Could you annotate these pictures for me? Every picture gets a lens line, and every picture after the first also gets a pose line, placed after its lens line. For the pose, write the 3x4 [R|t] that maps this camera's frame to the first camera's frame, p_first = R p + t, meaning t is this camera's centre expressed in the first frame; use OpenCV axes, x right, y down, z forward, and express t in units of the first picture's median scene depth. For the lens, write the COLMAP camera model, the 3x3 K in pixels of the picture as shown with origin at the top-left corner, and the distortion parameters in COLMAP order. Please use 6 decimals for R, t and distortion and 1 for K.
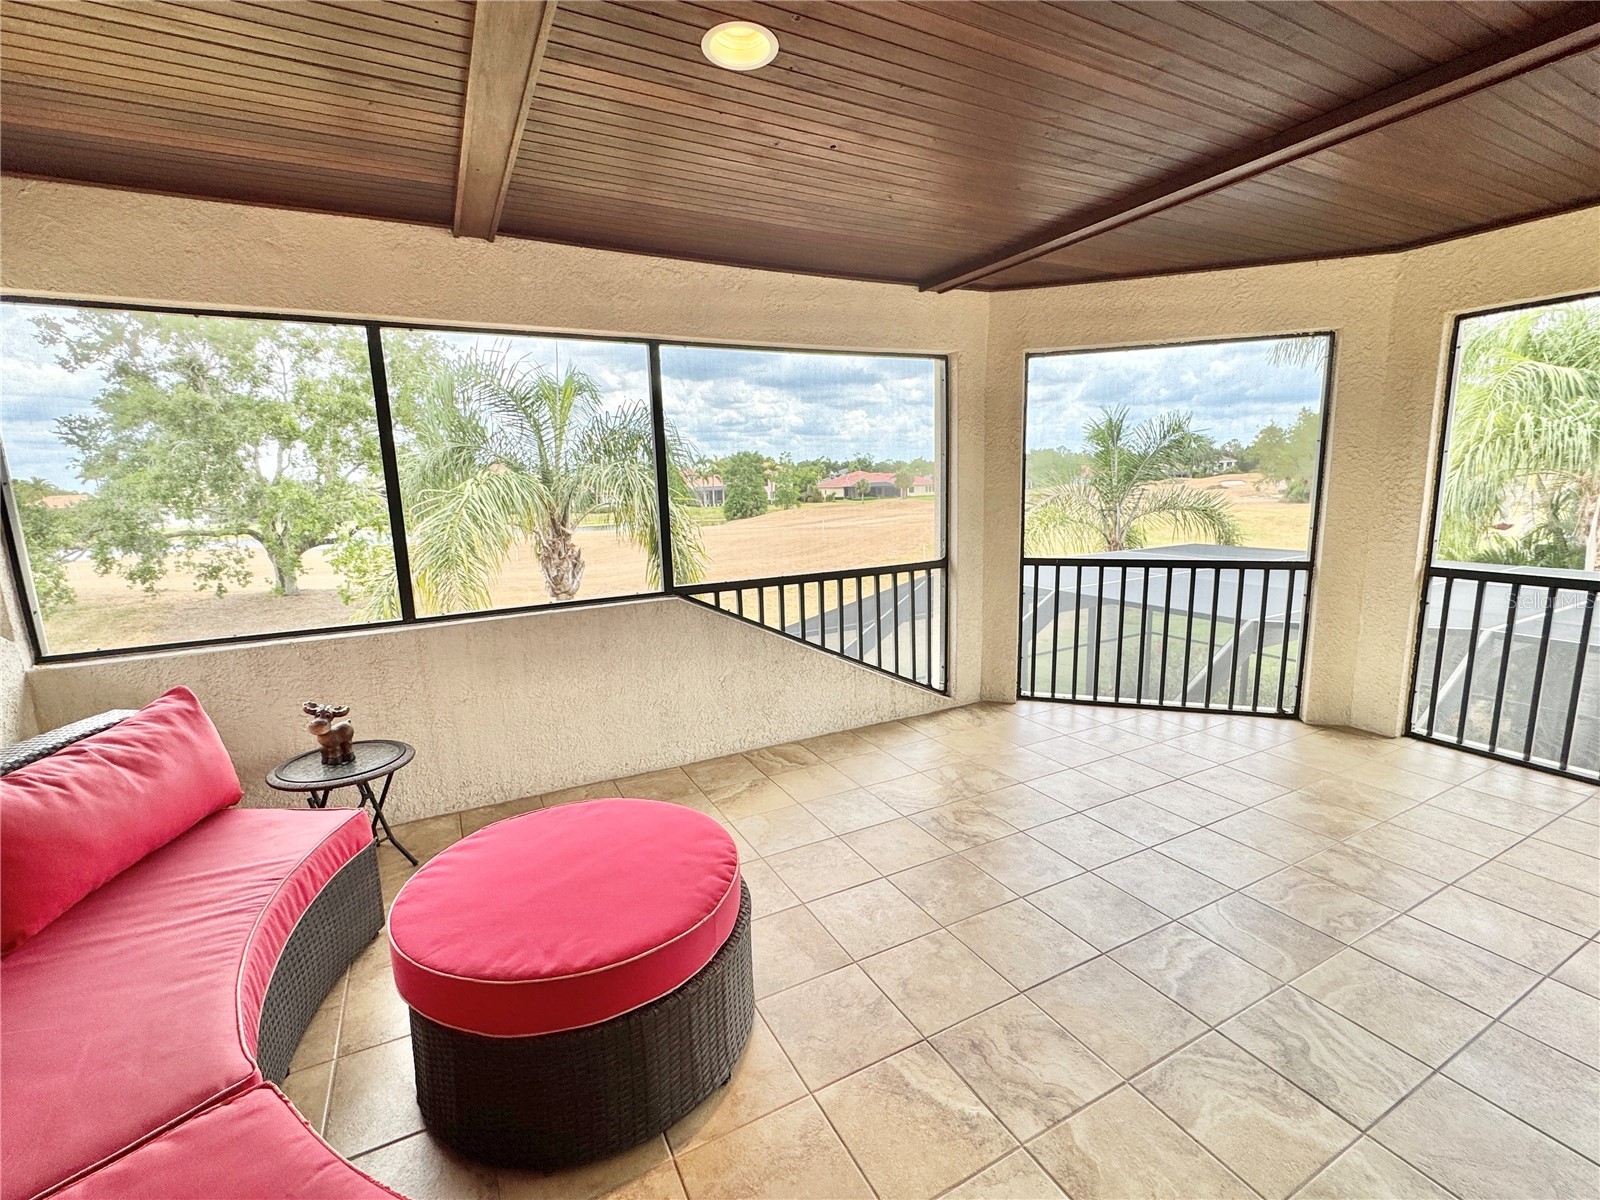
lens RADIAL K [[695.7, 0, 800.0], [0, 695.7, 600.0], [0, 0, 1]] dist [-0.003177, 0.000016]
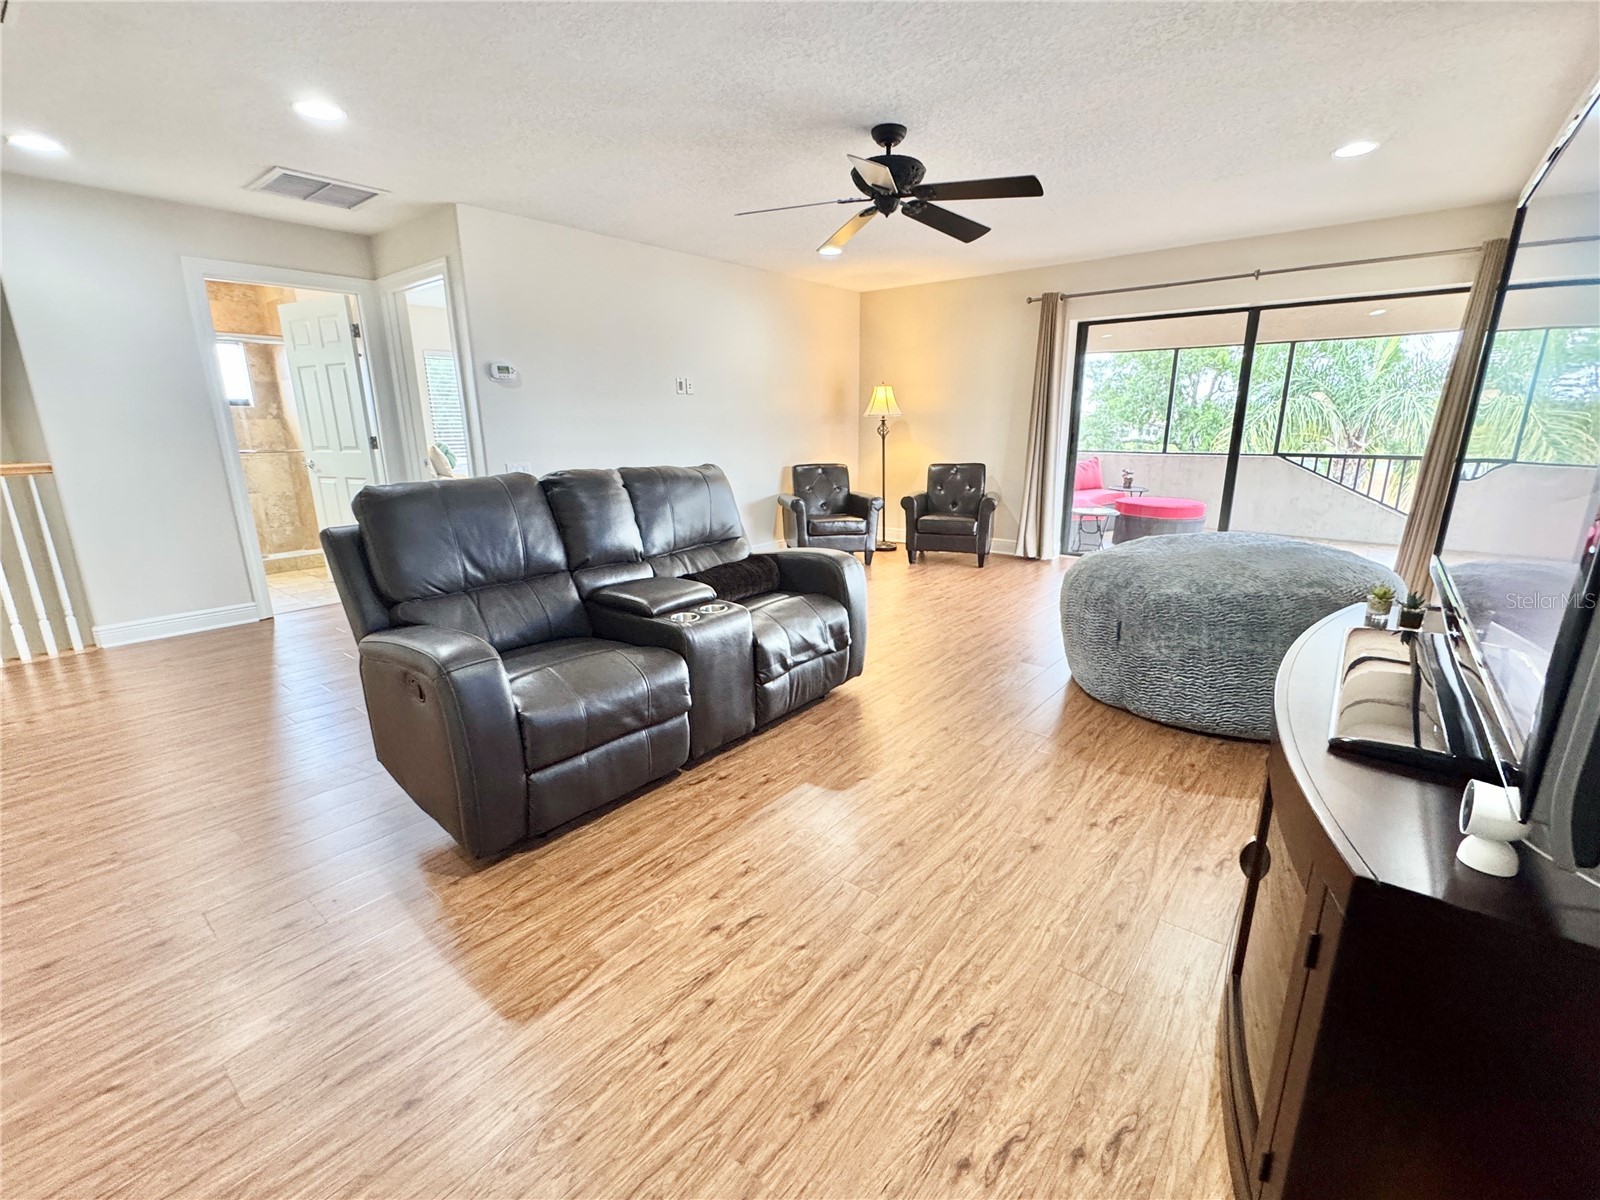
lens RADIAL K [[695.7, 0, 800.0], [0, 695.7, 600.0], [0, 0, 1]] dist [-0.003177, 0.000016]
pose [[0.385503, 0.251454, -0.887783, 0.225541], [-0.156063, 0.966057, 0.205858, 0.037258], [0.909413, 0.059191, 0.411661, -0.220795]]
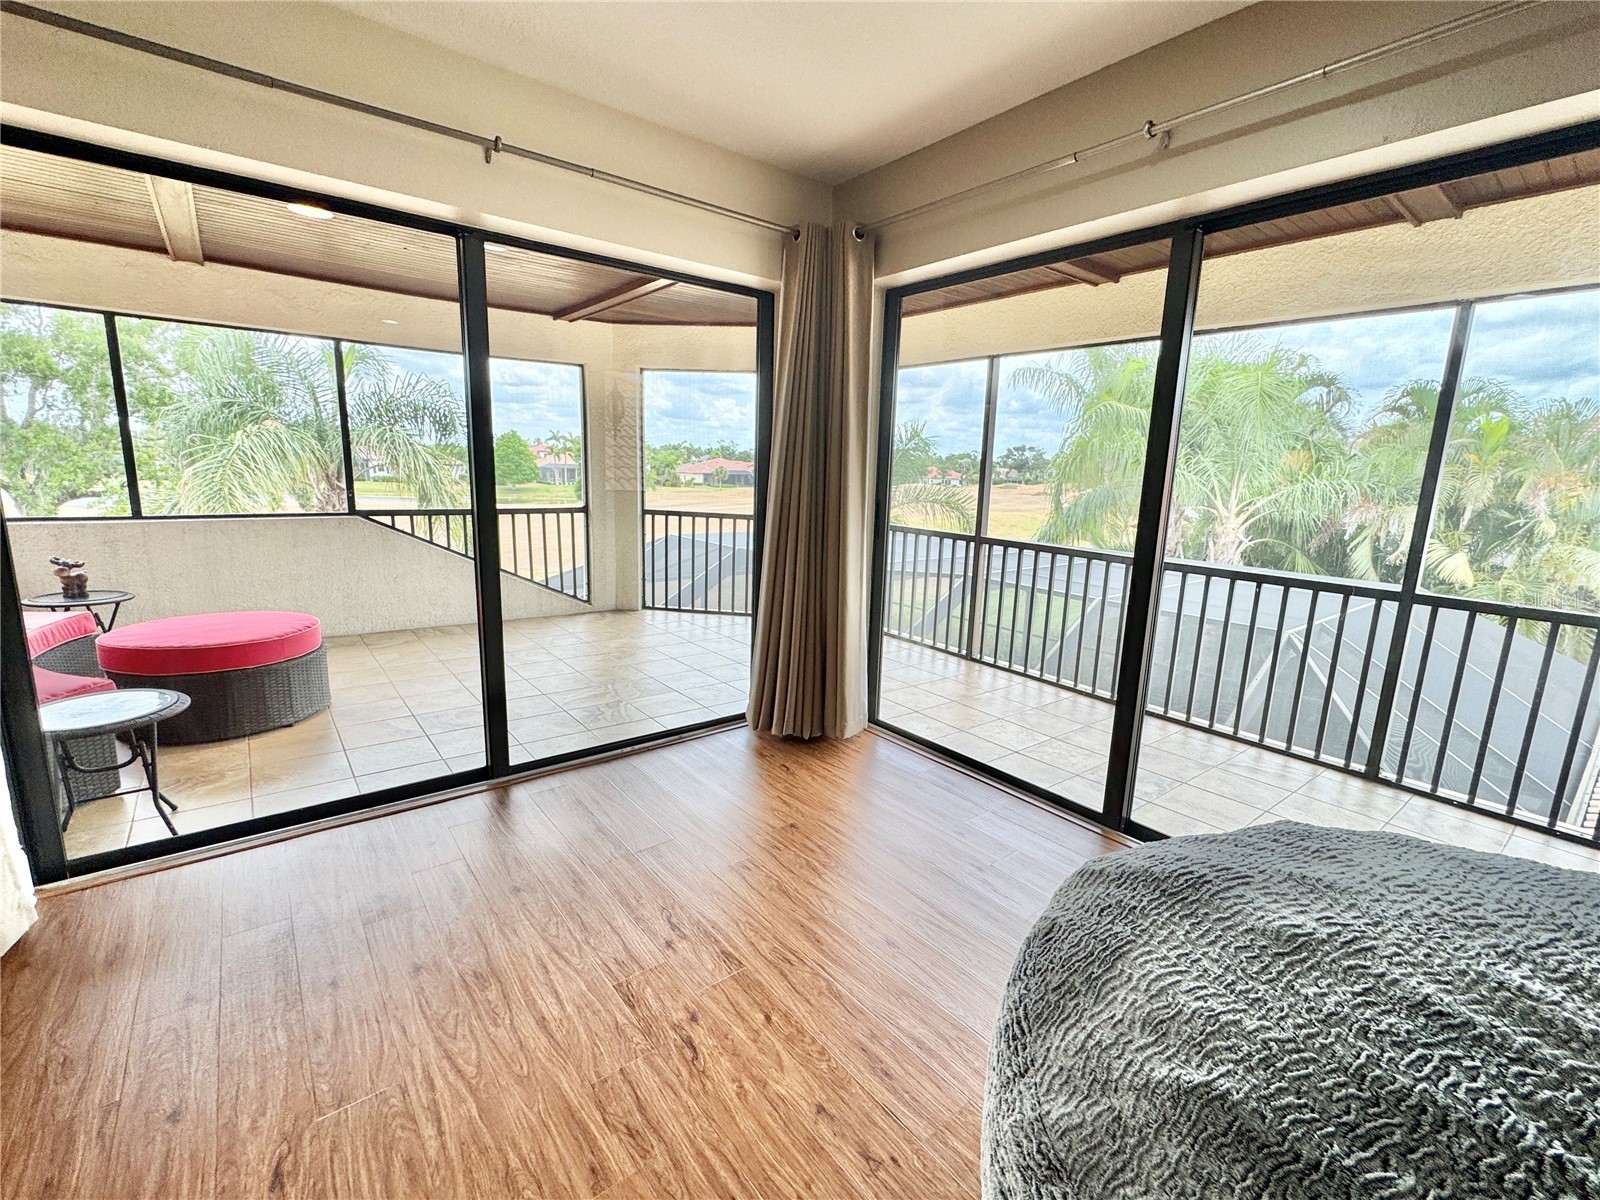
lens RADIAL K [[695.7, 0, 800.0], [0, 695.7, 600.0], [0, 0, 1]] dist [-0.003177, 0.000016]
pose [[0.980521, 0.025433, 0.194759, 0.075325], [-0.028640, 0.999496, 0.013669, 0.020675], [-0.194313, -0.018981, 0.980756, -0.101280]]
